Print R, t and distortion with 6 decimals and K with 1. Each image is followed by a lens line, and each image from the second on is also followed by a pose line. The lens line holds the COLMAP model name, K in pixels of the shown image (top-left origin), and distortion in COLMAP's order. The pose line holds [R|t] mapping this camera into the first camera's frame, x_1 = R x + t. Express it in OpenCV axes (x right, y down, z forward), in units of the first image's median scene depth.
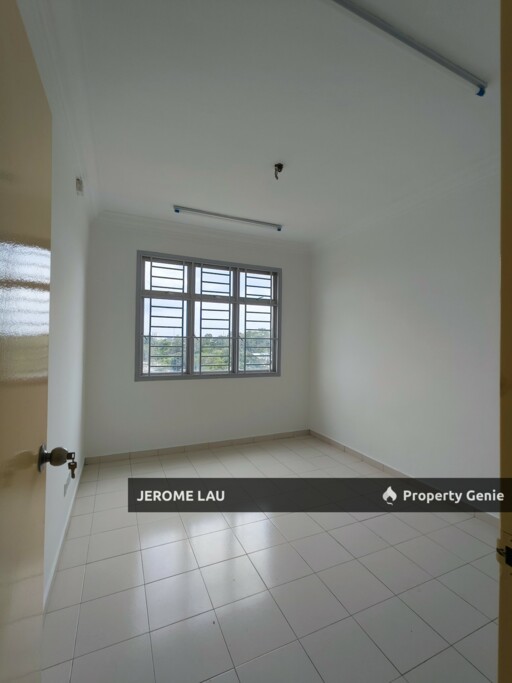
lens RADIAL K [[304.6, 0, 256.0], [0, 304.6, 341.5], [0, 0, 1]] dist [-0.000901, -0.000027]
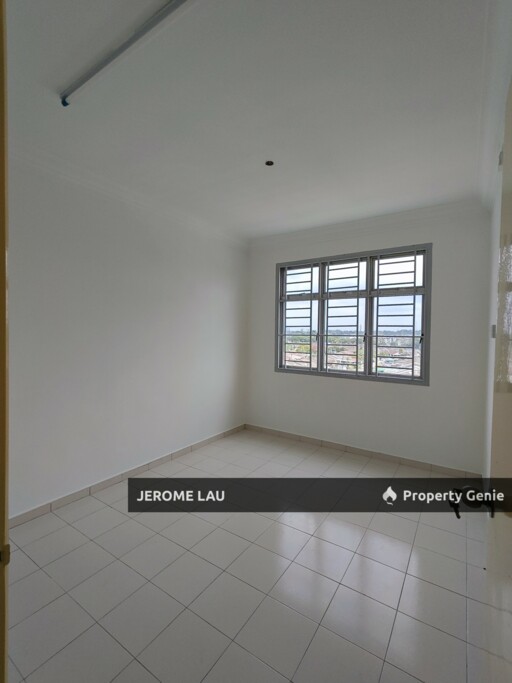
lens RADIAL K [[309.4, 0, 256.0], [0, 309.4, 341.5], [0, 0, 1]] dist [0.000425, 0.000005]
pose [[0.535558, 0.006350, -0.844475, 0.526820], [-0.009870, 0.999950, 0.001260, 0.007871], [0.844441, 0.007660, 0.535594, 0.239134]]
